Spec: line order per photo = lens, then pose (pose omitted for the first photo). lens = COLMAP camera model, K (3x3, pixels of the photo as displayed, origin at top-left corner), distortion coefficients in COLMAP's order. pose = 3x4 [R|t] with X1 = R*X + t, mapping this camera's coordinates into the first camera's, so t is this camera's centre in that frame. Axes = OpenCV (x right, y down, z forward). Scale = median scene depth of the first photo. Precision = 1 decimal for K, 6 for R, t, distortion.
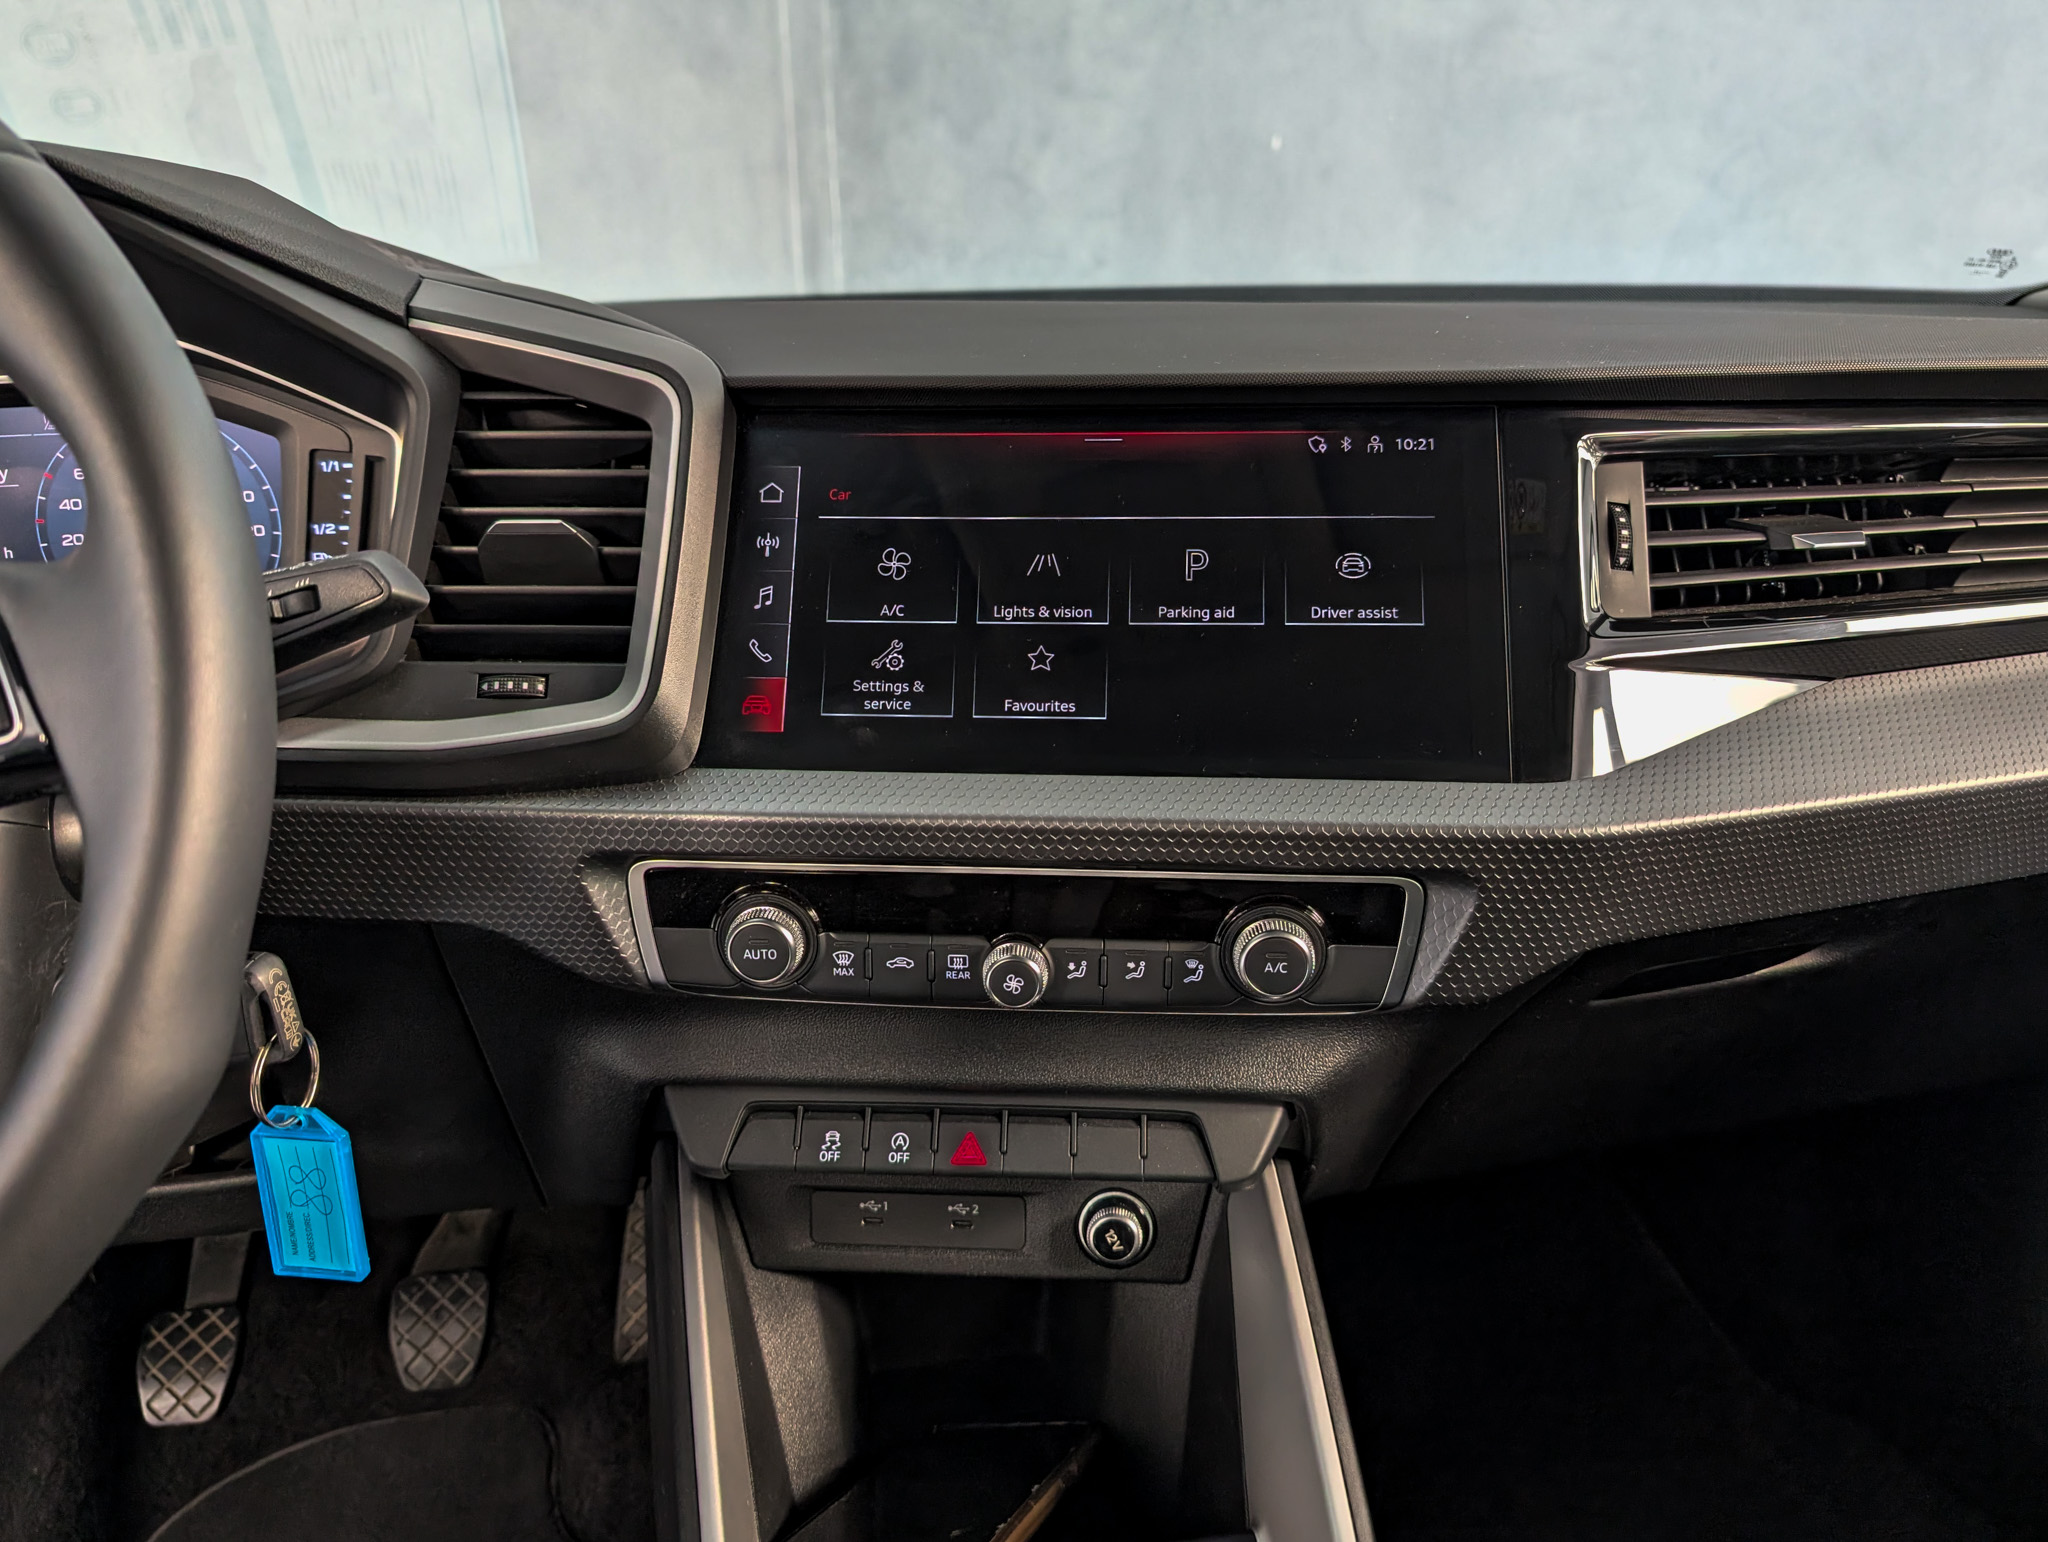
lens RADIAL K [[1516.7, 0, 1014.7], [0, 1516.7, 755.4], [0, 0, 1]] dist [0.000326, -0.001710]
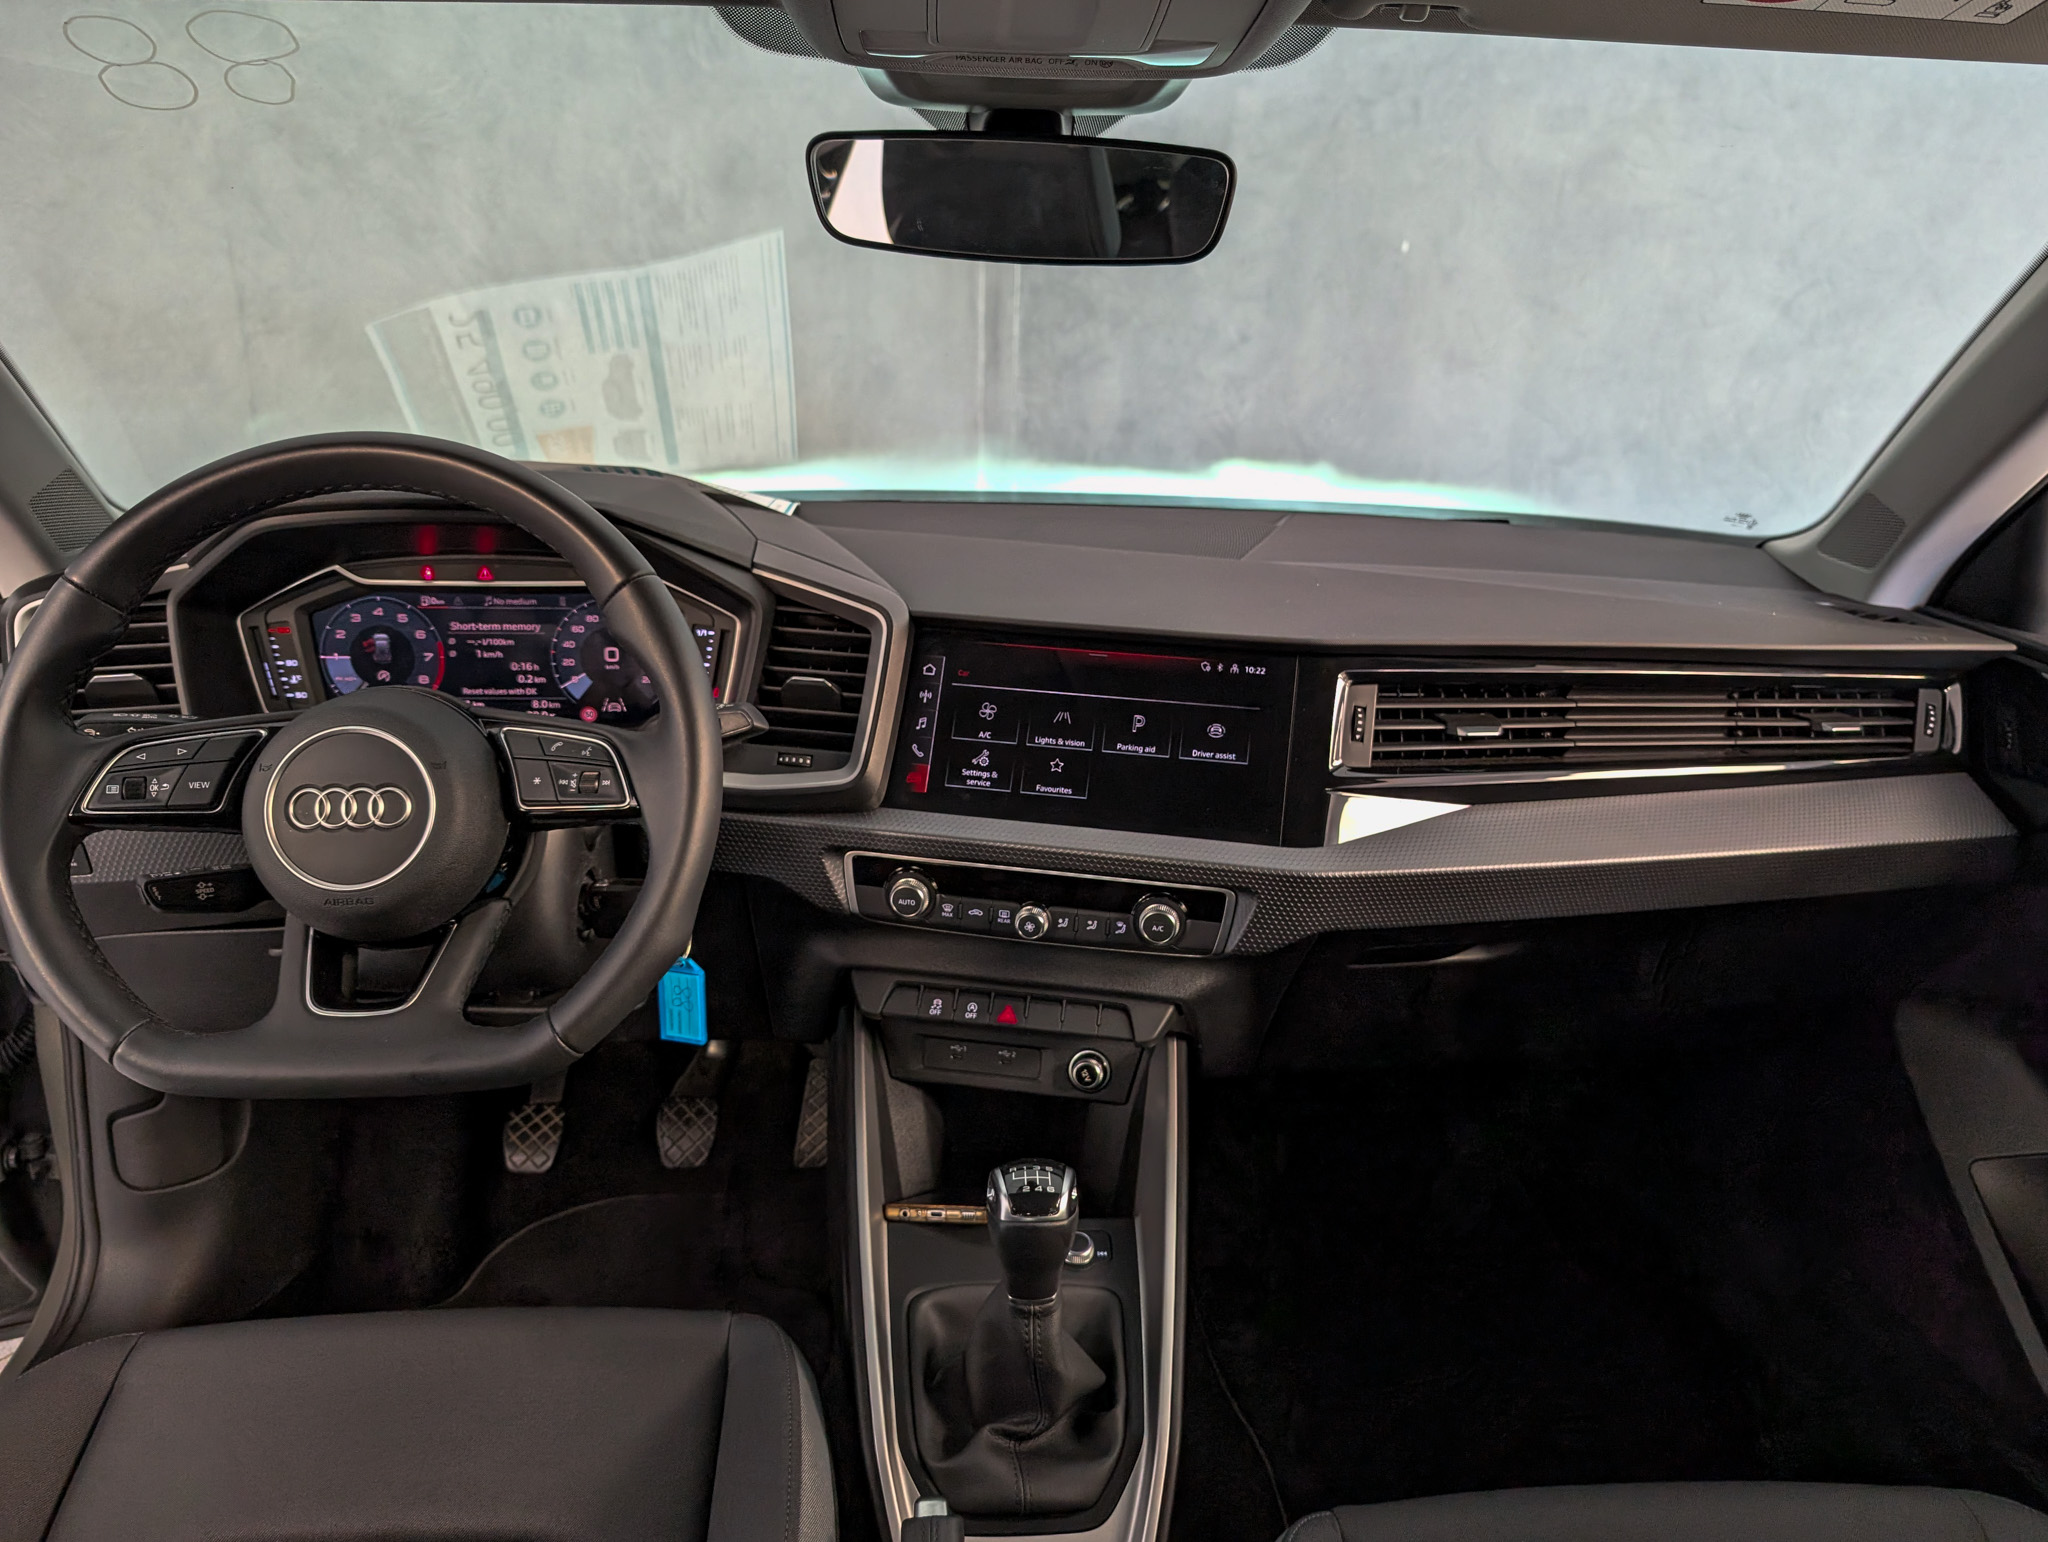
lens RADIAL K [[1526.3, 0, 1072.9], [0, 1526.3, 784.1], [0, 0, 1]] dist [0.015466, -0.029002]
pose [[0.995241, 0.074821, -0.062421, 0.159088], [-0.073334, 0.996974, 0.025792, -0.089323], [0.064162, -0.021092, 0.997717, -0.958200]]
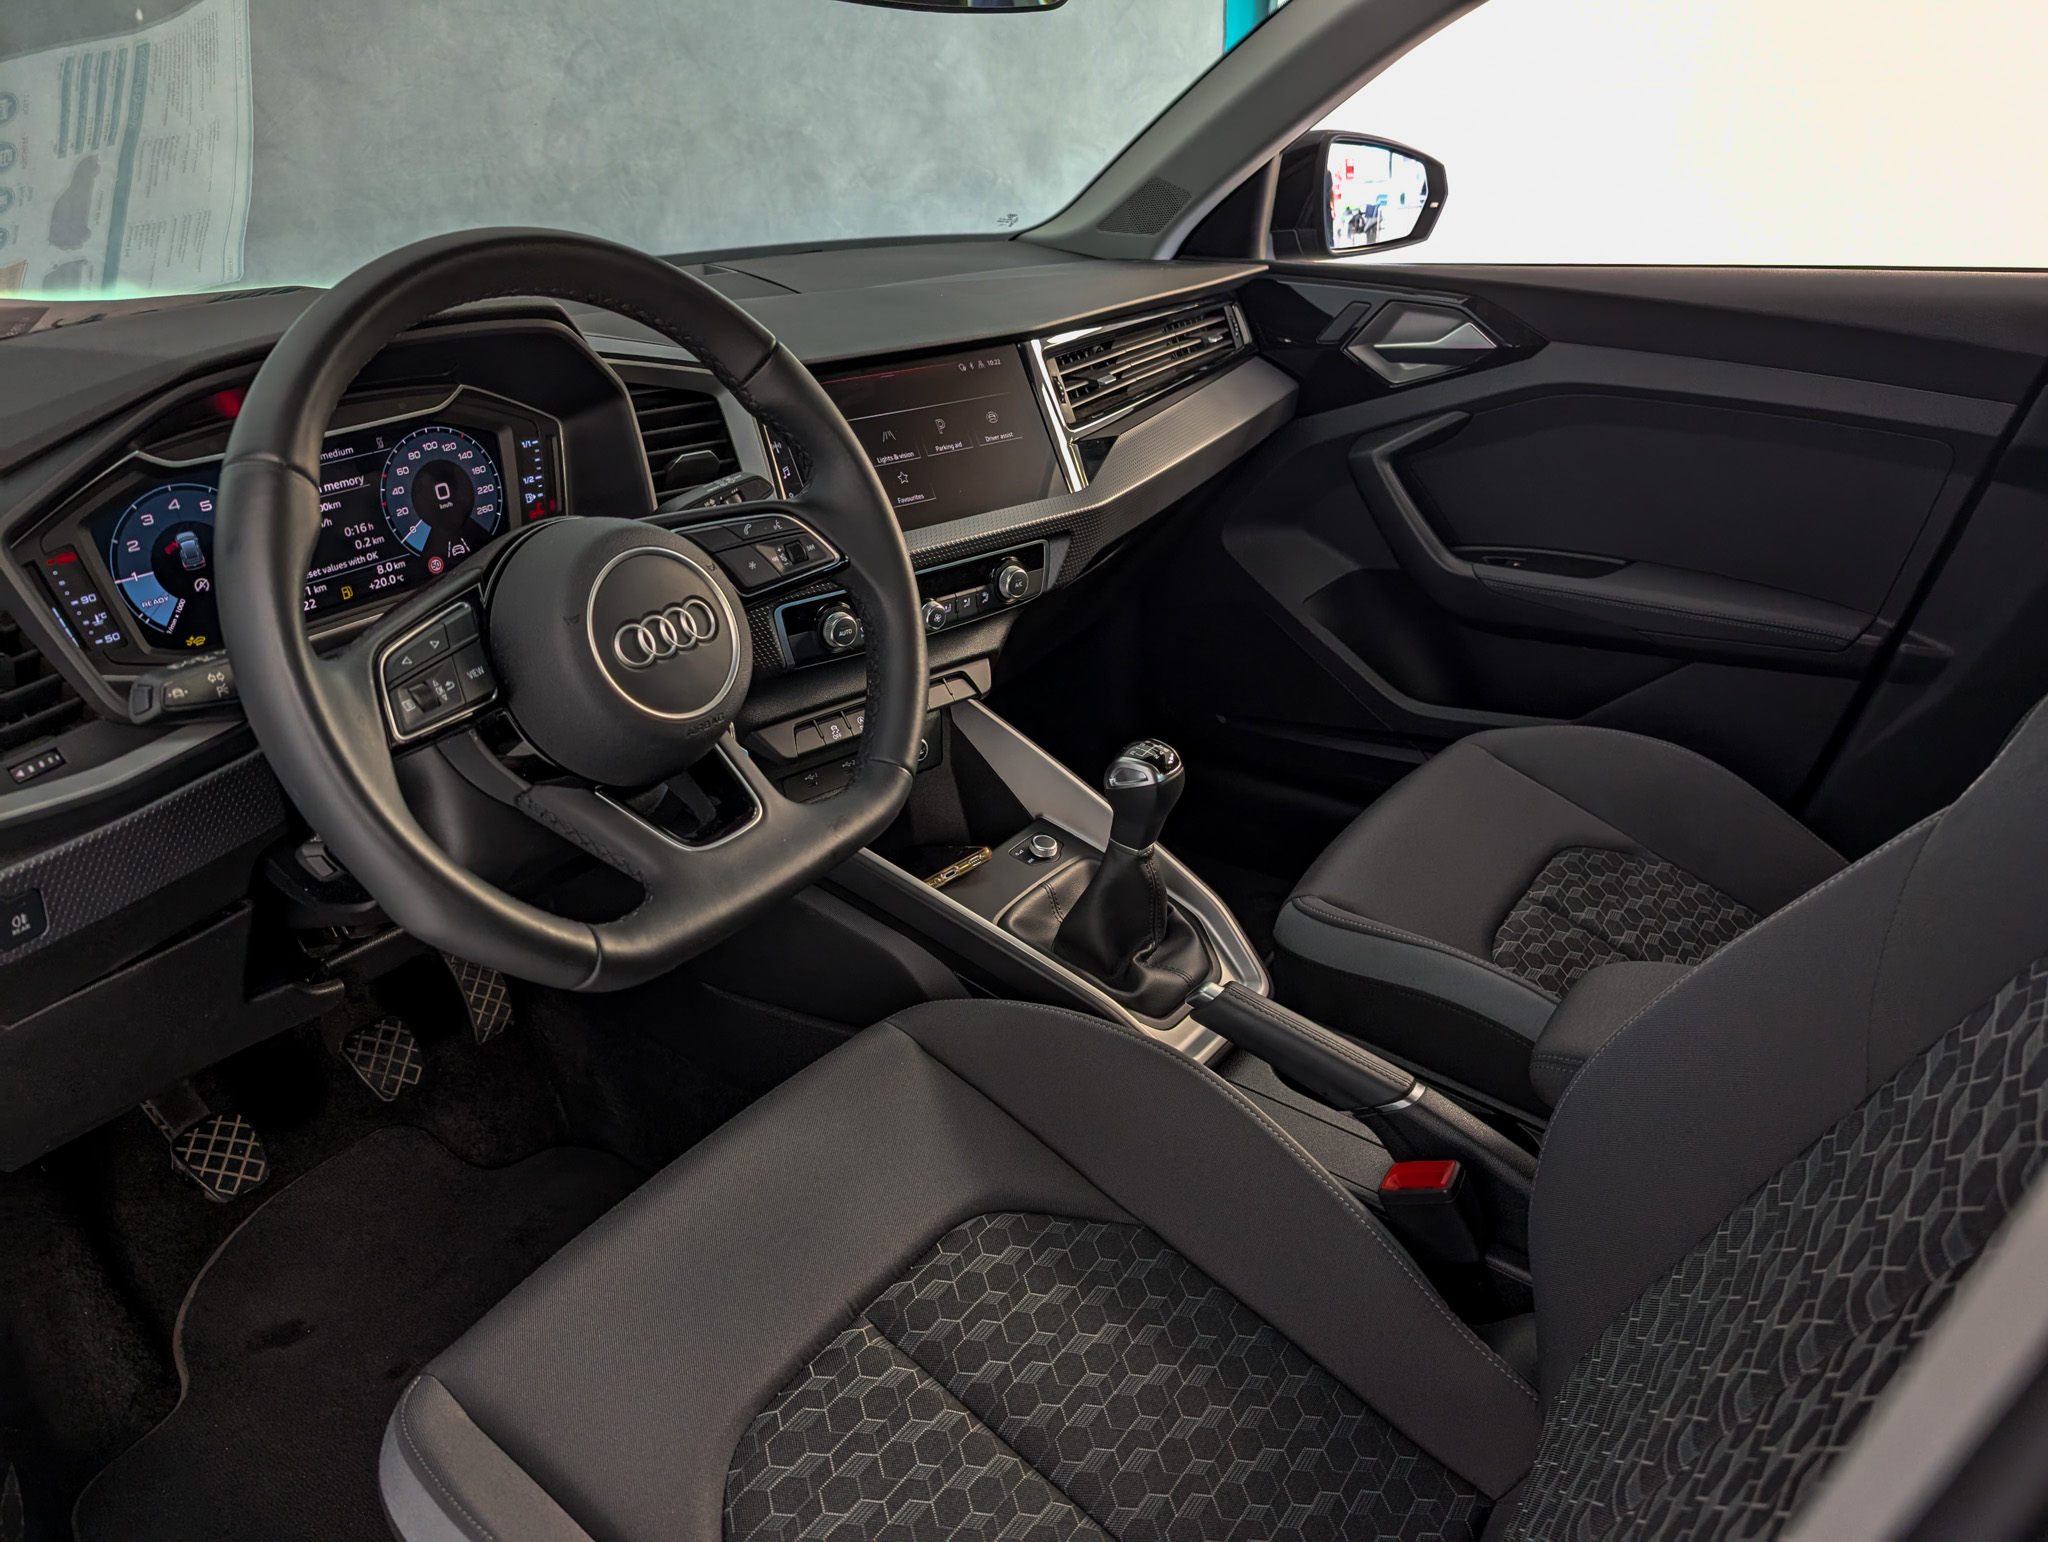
lens RADIAL K [[1516.7, 0, 1070.5], [0, 1516.7, 760.6], [0, 0, 1]] dist [0.000326, -0.001710]
pose [[0.672156, -0.296353, 0.678514, -1.422012], [0.213821, 0.955052, 0.205318, -0.069113], [-0.708863, 0.007075, 0.705310, -0.745211]]
